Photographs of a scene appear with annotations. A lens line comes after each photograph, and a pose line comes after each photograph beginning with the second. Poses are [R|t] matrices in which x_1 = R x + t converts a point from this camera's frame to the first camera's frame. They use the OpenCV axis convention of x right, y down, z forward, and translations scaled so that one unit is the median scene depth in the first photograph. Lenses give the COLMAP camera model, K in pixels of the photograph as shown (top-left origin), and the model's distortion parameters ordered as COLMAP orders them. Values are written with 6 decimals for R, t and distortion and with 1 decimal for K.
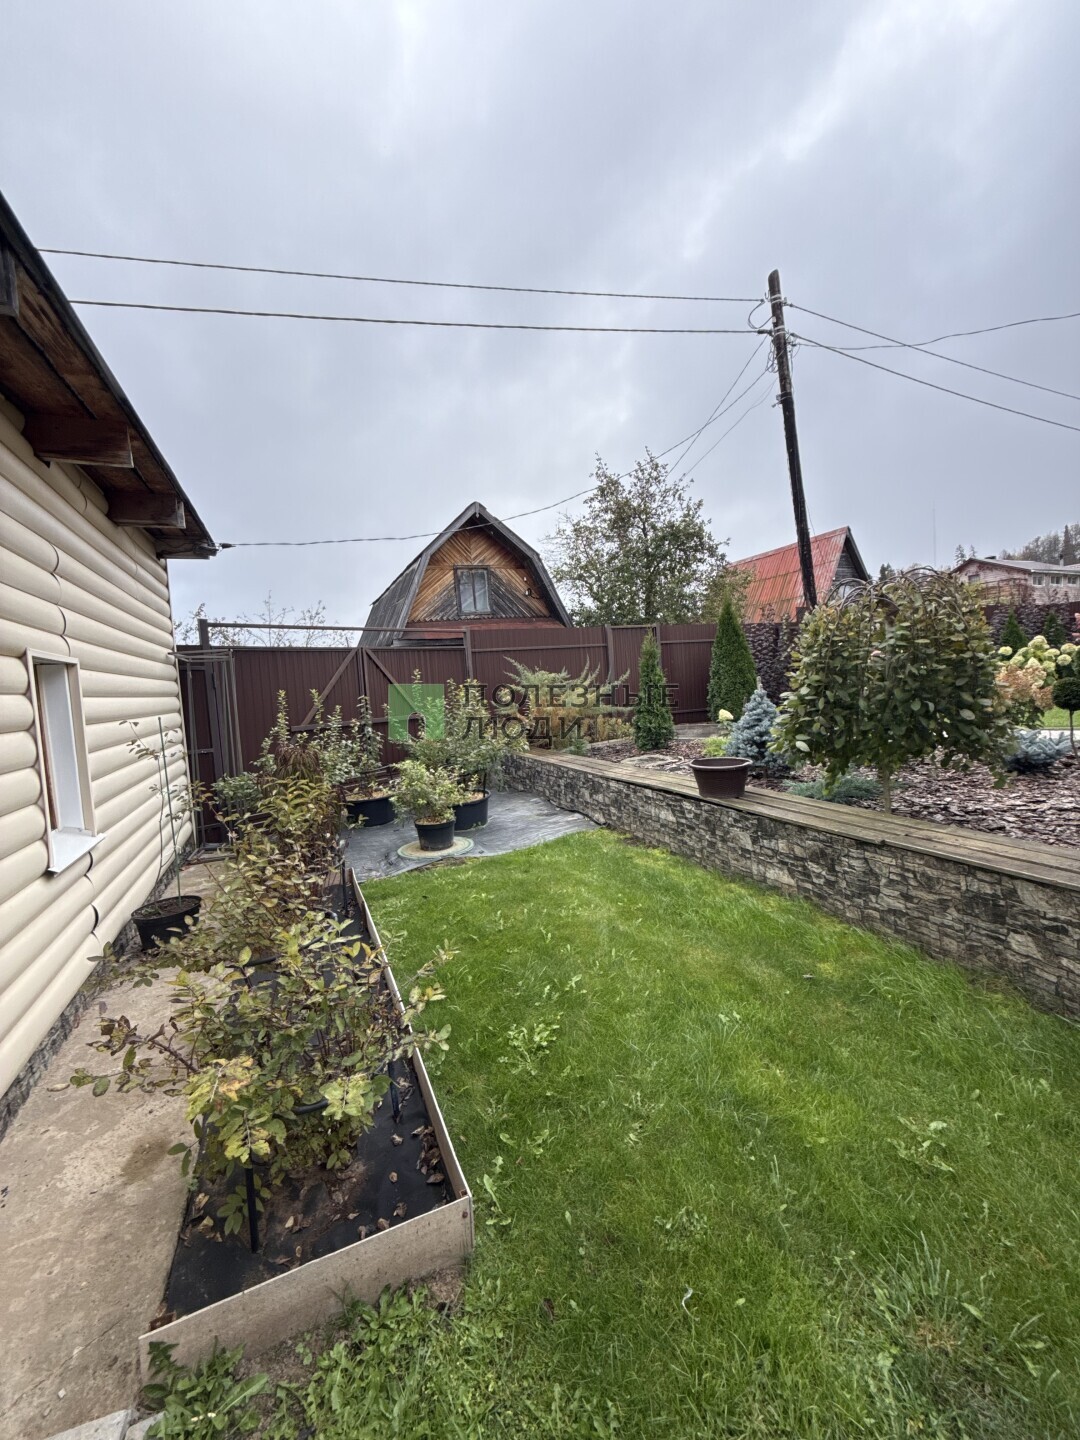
lens RADIAL K [[572.5, 0, 536.6], [0, 572.5, 711.5], [0, 0, 1]] dist [0.000523, -0.000027]
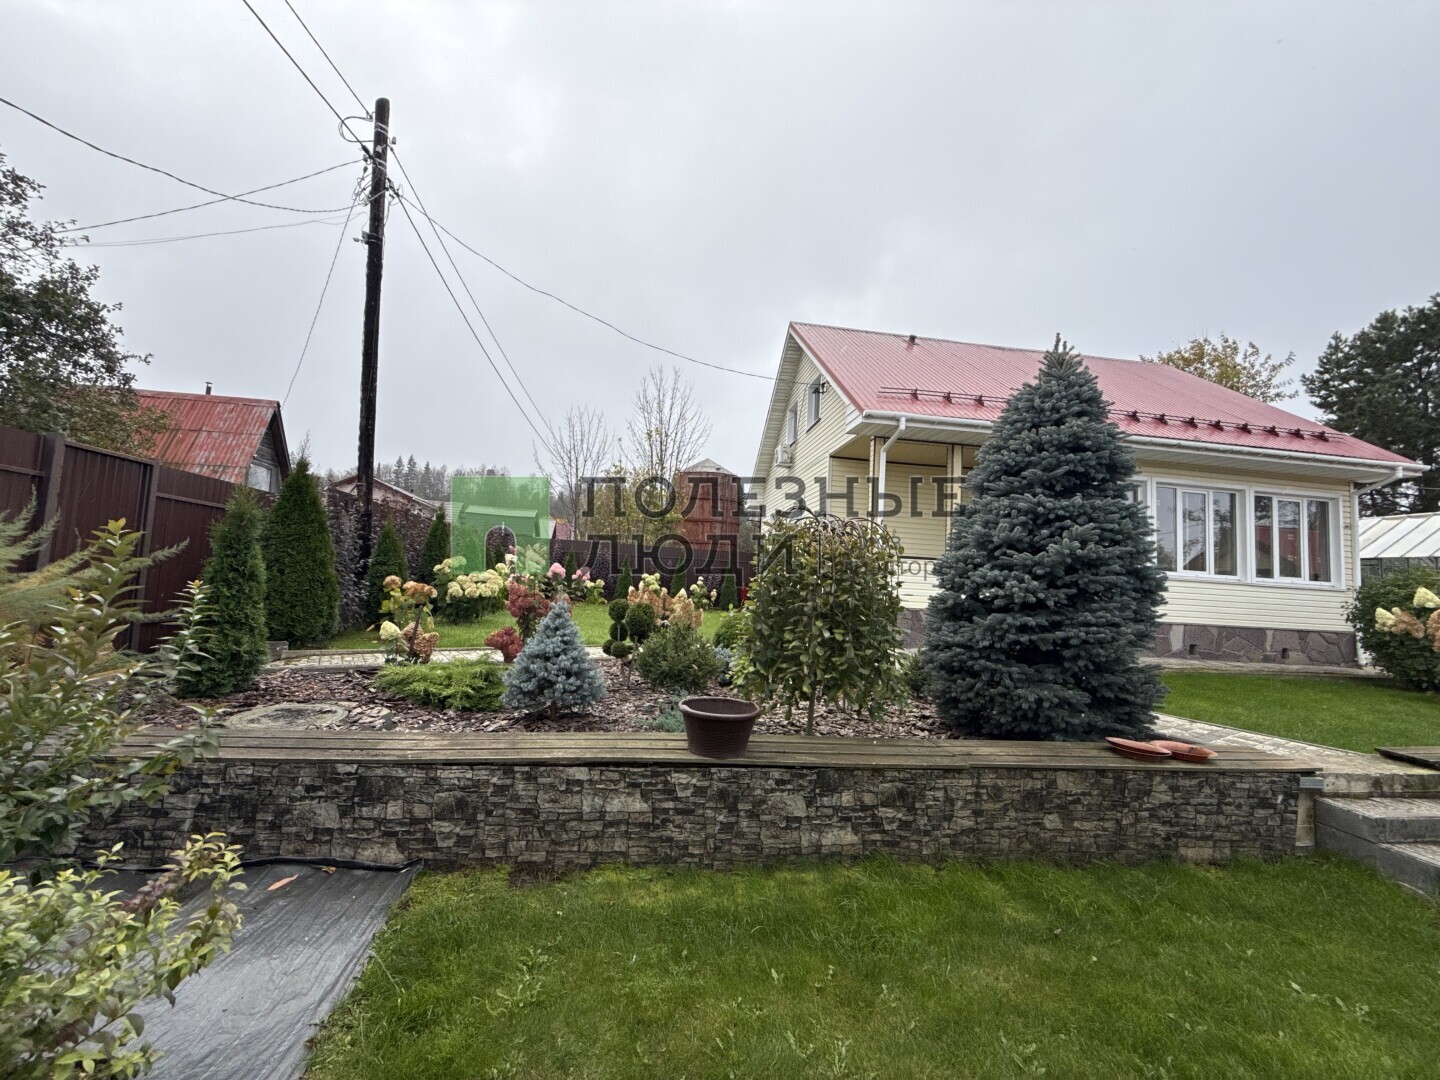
lens RADIAL K [[572.5, 0, 713.4], [0, 572.5, 537.7], [0, 0, 1]] dist [0.000523, -0.000027]
pose [[0.268282, 0.153211, 0.951079, -0.283388], [-0.022391, 0.987997, -0.152842, -0.008561], [-0.963080, 0.019709, 0.268492, 0.543825]]
